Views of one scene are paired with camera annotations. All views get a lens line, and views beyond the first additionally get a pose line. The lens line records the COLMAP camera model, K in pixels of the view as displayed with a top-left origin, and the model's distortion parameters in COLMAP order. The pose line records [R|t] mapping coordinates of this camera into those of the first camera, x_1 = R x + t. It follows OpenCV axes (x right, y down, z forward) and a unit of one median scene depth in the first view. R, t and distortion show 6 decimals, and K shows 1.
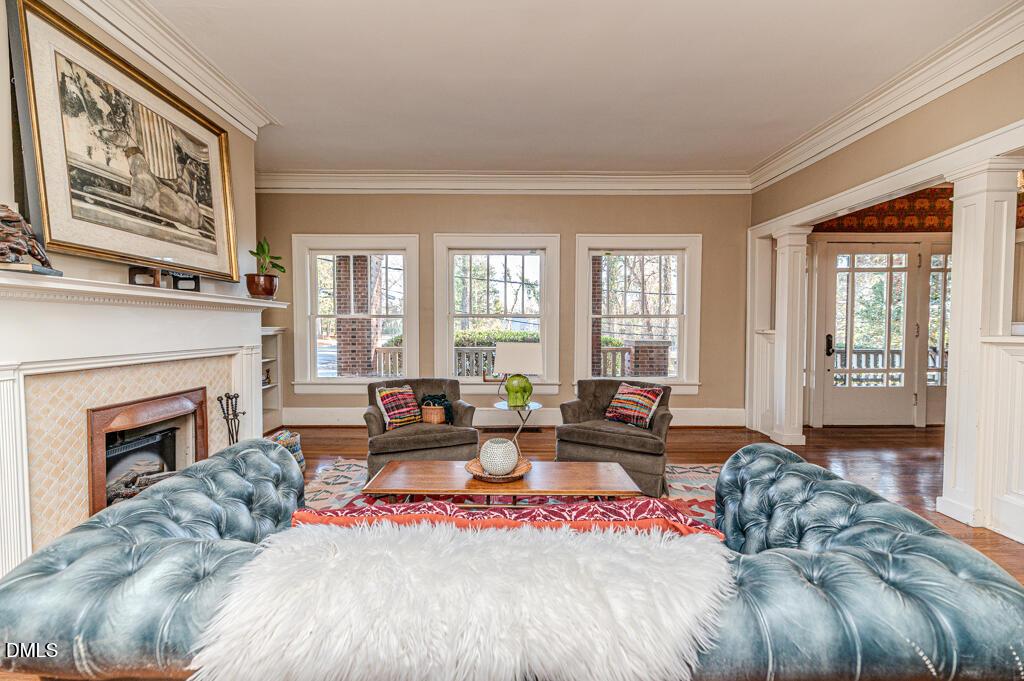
lens RADIAL K [[407.9, 0, 510.4], [0, 407.9, 339.2], [0, 0, 1]] dist [-0.002191, -0.000100]
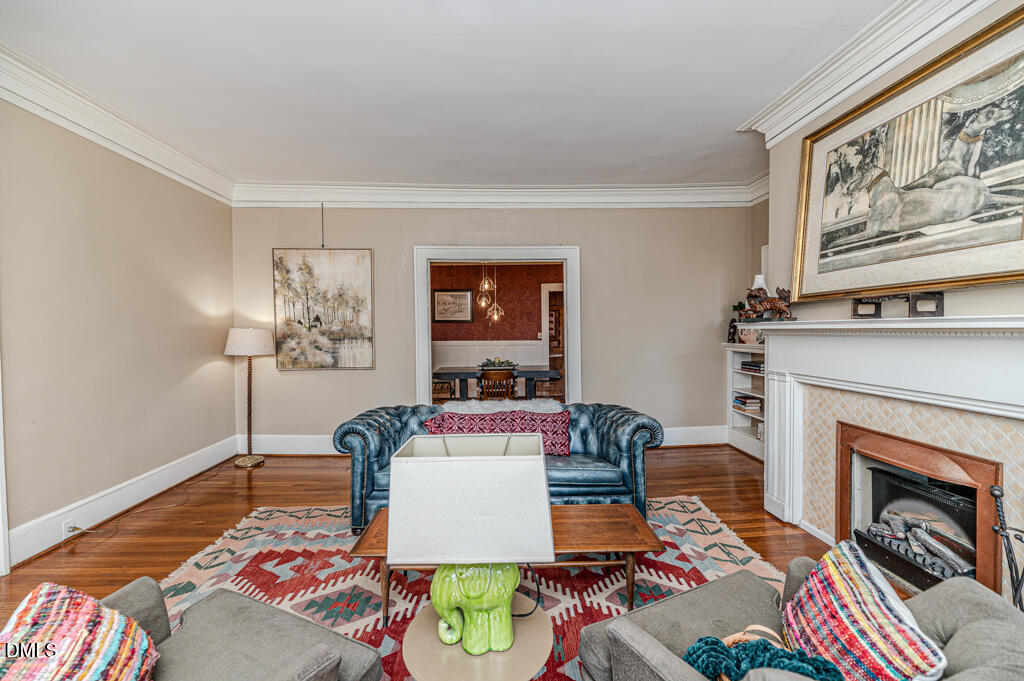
lens RADIAL K [[407.9, 0, 504.8], [0, 407.9, 340.9], [0, 0, 1]] dist [-0.002191, -0.000100]
pose [[-0.999642, 0.008107, -0.025483, 0.008411], [0.006634, 0.998330, 0.057386, -0.122479], [0.025906, 0.057196, -0.998027, 1.817272]]
